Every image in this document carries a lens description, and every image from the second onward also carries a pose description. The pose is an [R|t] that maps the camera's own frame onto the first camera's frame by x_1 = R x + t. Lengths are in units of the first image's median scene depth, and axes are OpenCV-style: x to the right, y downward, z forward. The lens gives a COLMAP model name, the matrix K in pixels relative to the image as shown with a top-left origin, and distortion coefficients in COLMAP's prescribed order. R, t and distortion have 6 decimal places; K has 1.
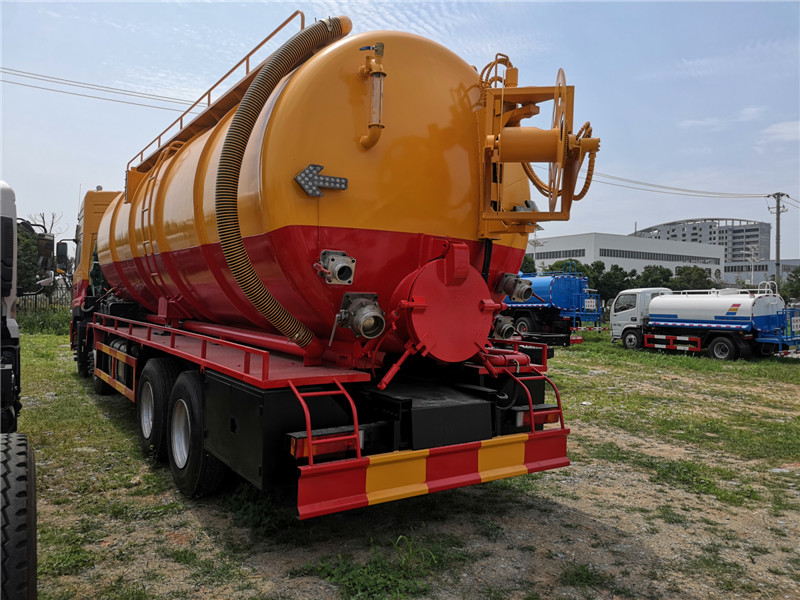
lens RADIAL K [[614.8, 0, 400.0], [0, 614.8, 300.0], [0, 0, 1]] dist [0.025476, -0.007649]
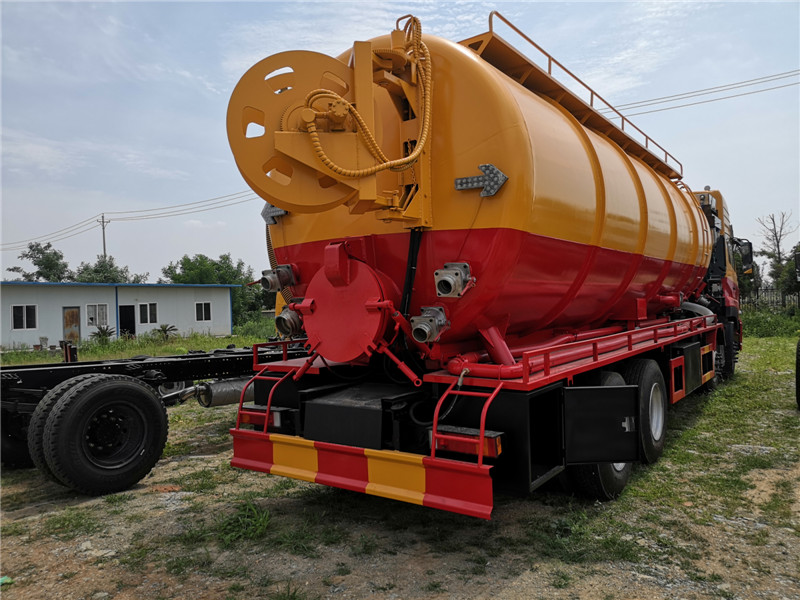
lens RADIAL K [[614.8, 0, 400.0], [0, 614.8, 300.0], [0, 0, 1]] dist [0.025476, -0.007649]
pose [[0.361011, -0.023654, -0.932262, 0.966995], [0.022222, 0.999613, -0.016758, 0.016979], [0.932297, -0.014667, 0.361396, 0.666773]]
